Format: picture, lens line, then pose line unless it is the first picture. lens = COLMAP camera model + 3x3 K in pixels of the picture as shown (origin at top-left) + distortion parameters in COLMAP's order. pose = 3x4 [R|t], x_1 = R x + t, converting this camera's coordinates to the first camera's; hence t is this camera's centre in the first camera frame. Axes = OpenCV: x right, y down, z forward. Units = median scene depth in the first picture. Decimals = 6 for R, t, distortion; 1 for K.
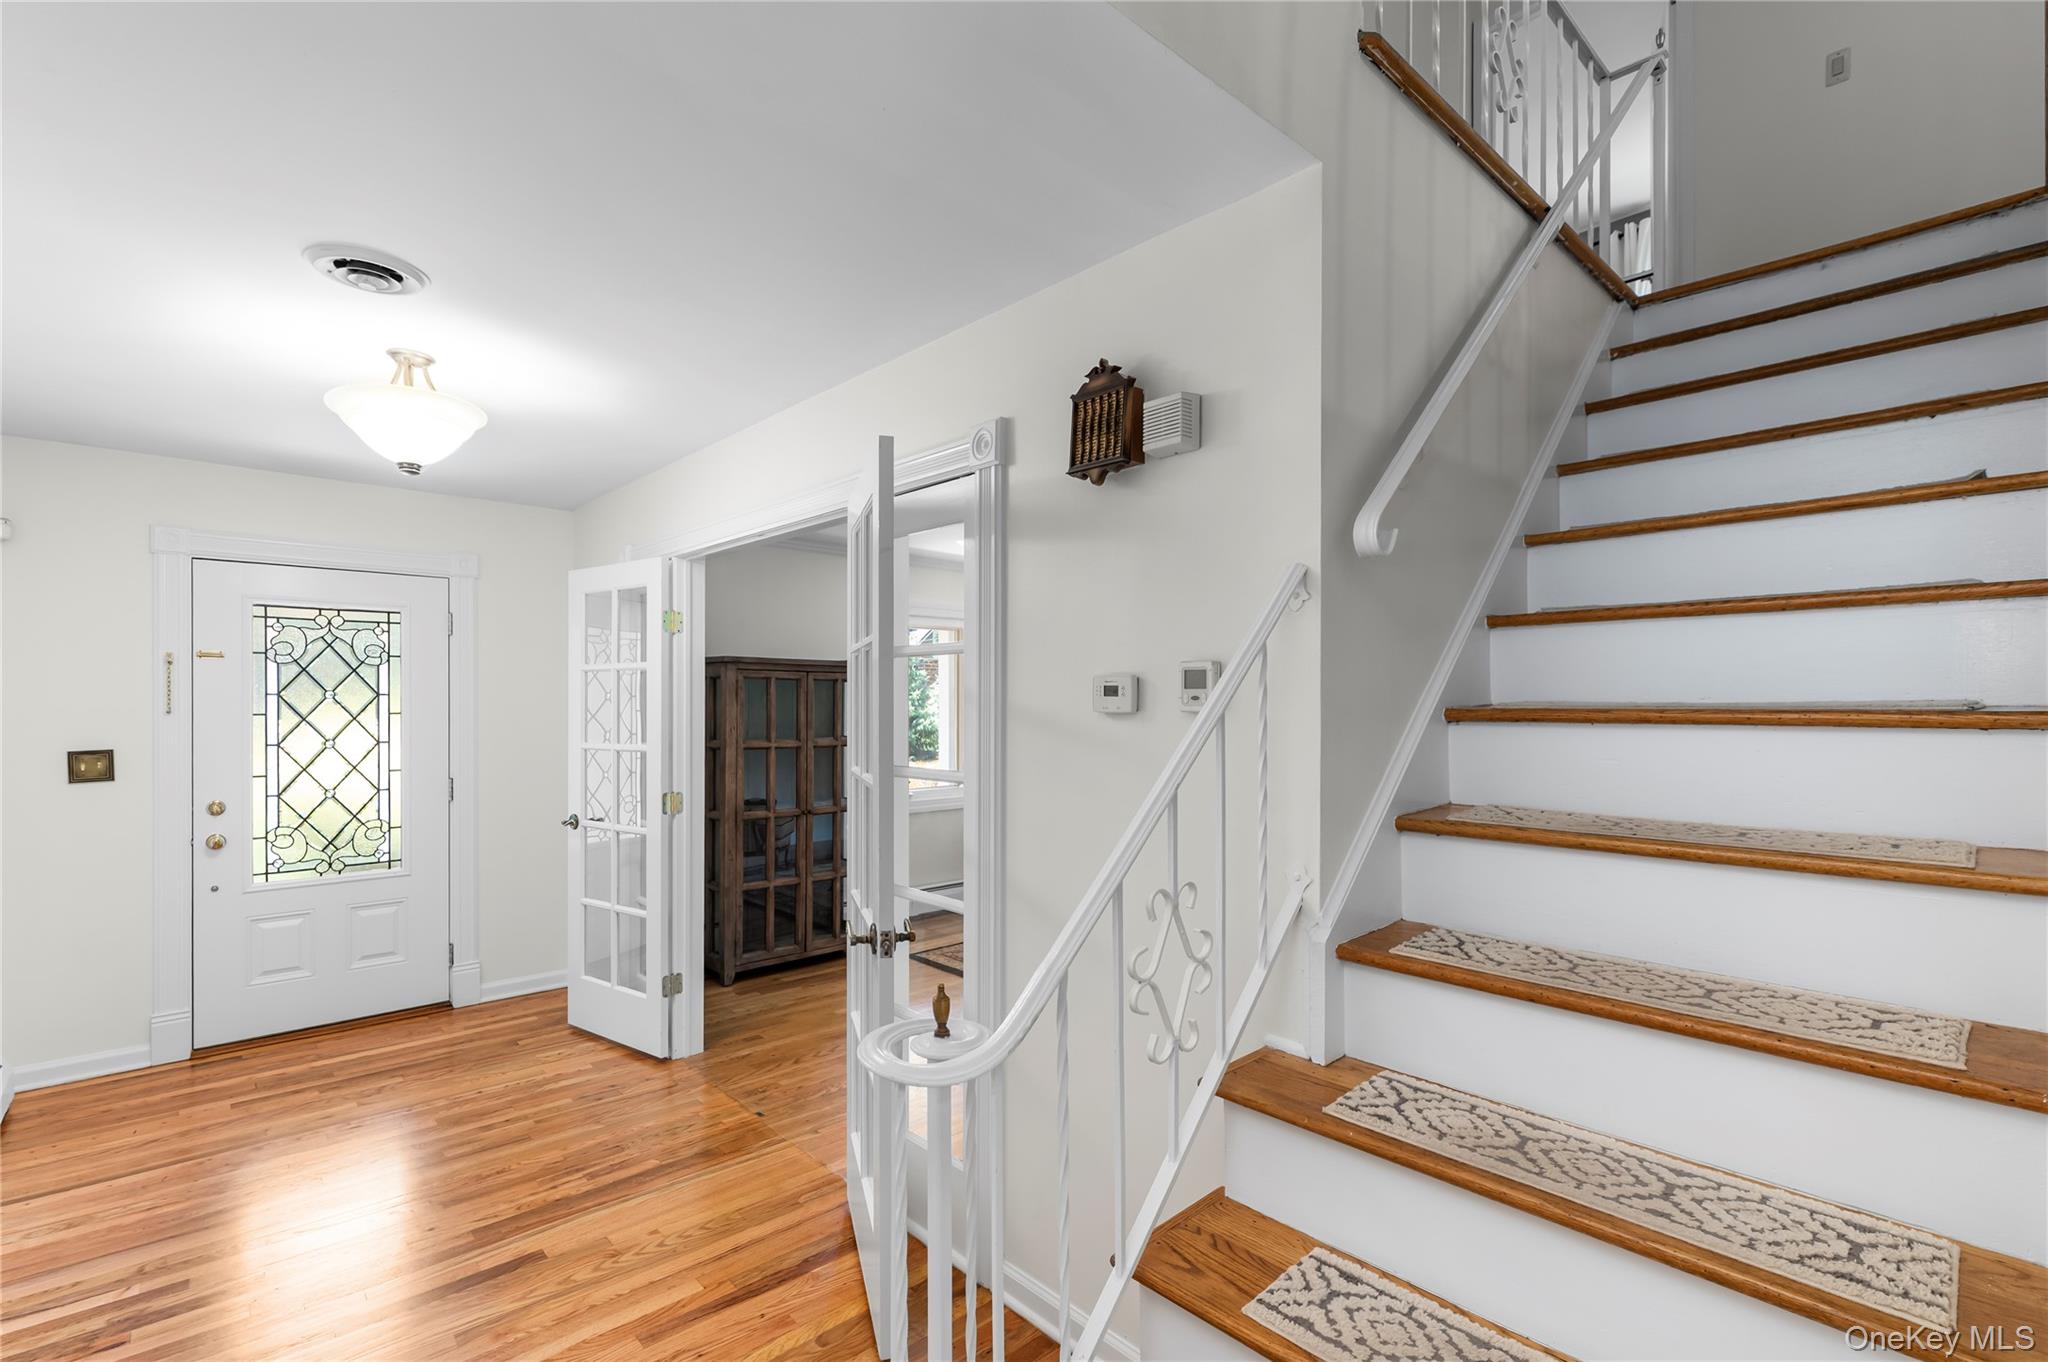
lens RADIAL K [[938.4, 0, 1015.0], [0, 938.4, 707.5], [0, 0, 1]] dist [0.014439, -0.000140]
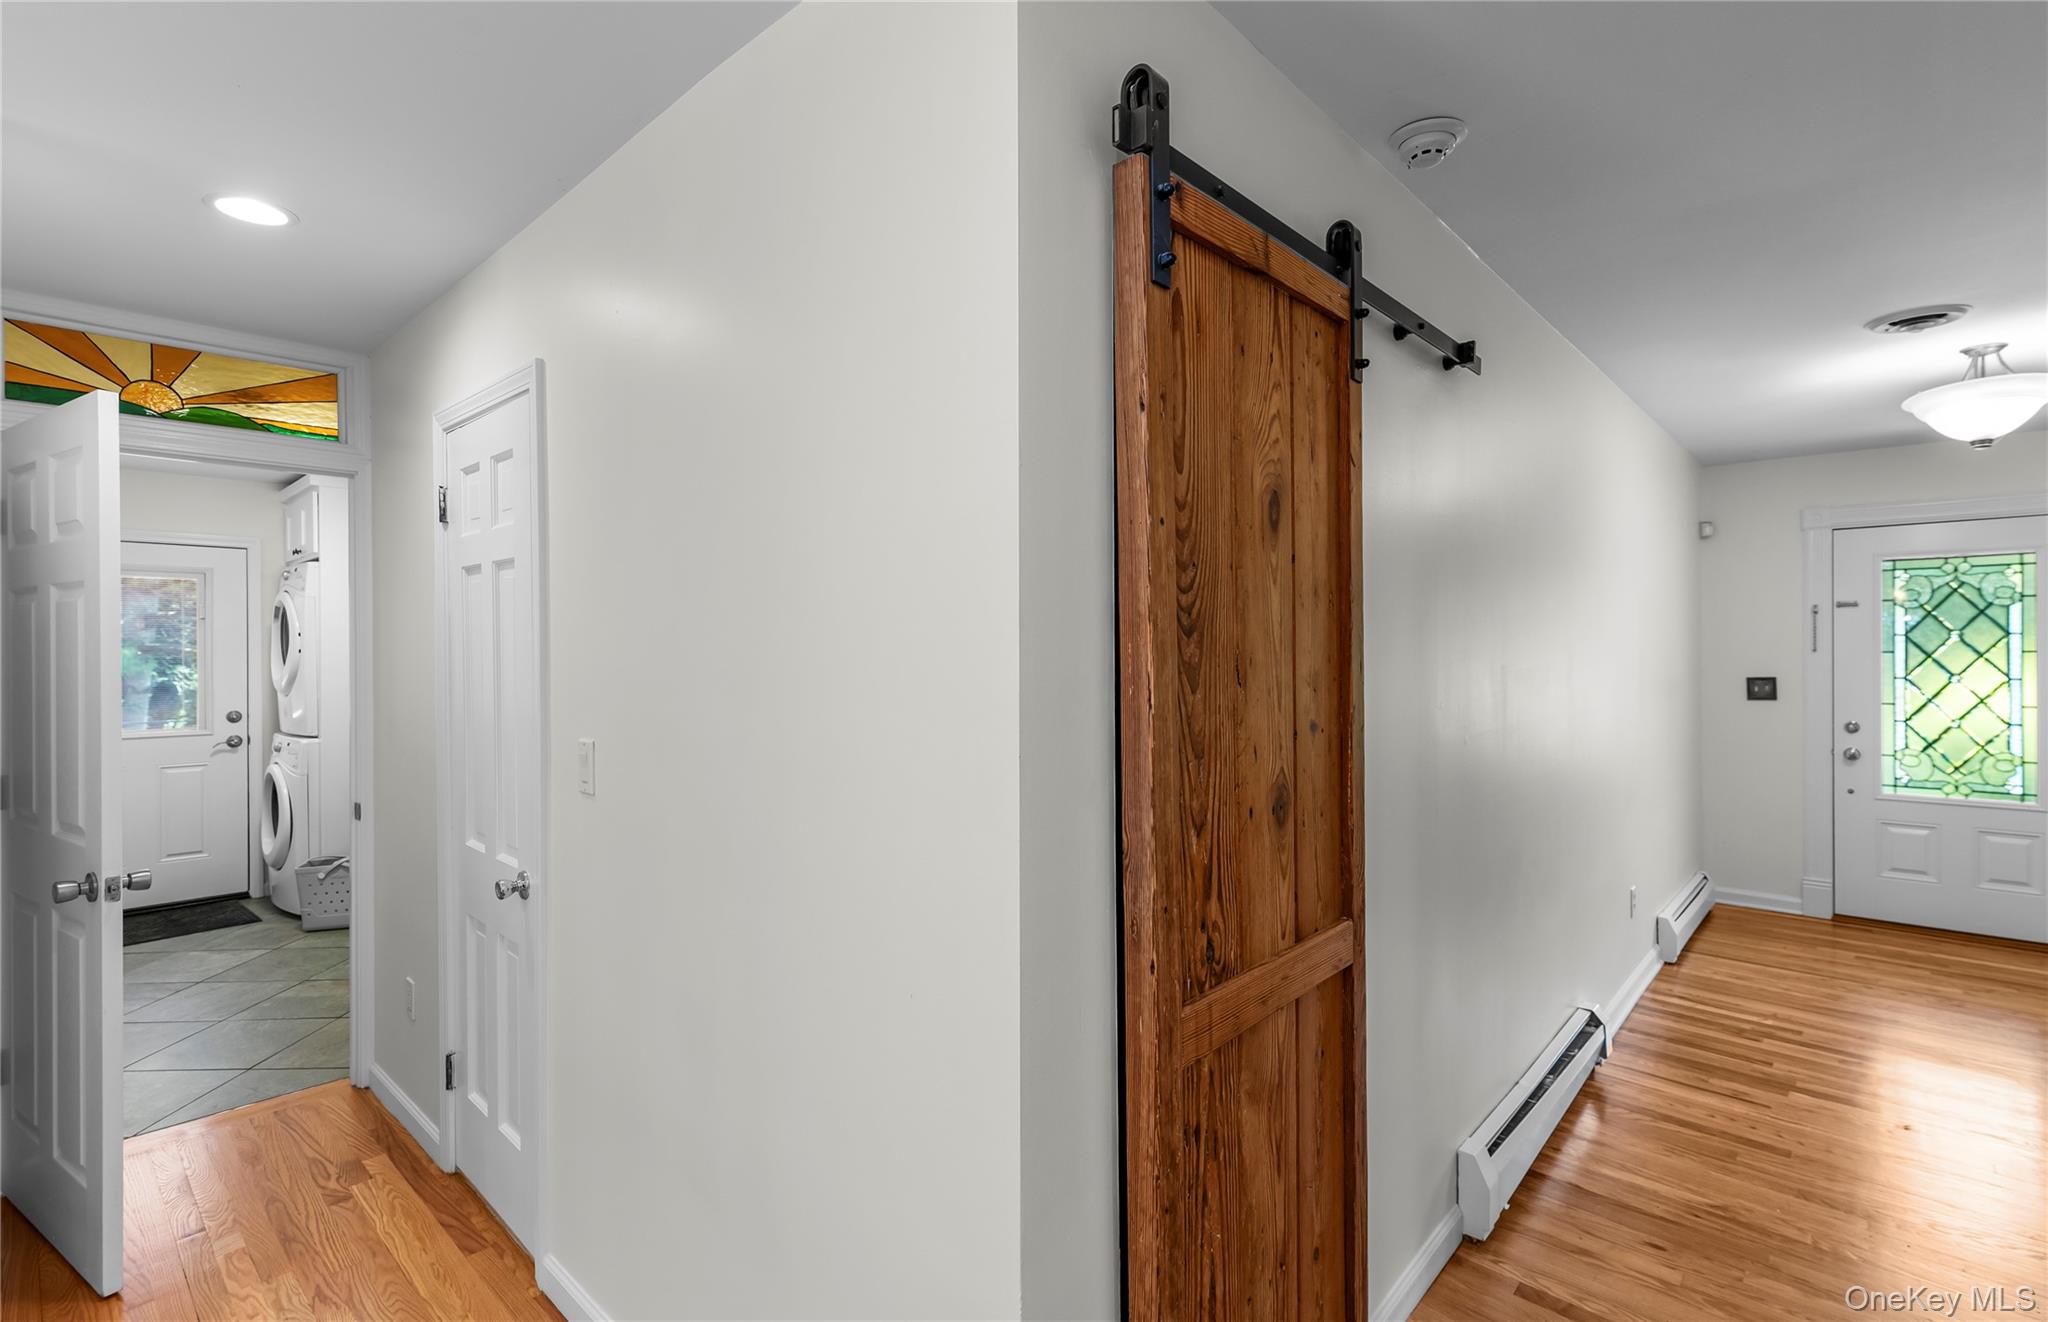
lens RADIAL K [[917.1, 0, 1019.8], [0, 917.1, 657.0], [0, 0, 1]] dist [-0.000263, 0.000676]
pose [[0.090380, 0.006223, -0.995888, 0.254717], [0.005829, 0.999960, 0.006778, -0.000659], [0.995890, -0.006418, 0.090340, -0.195386]]
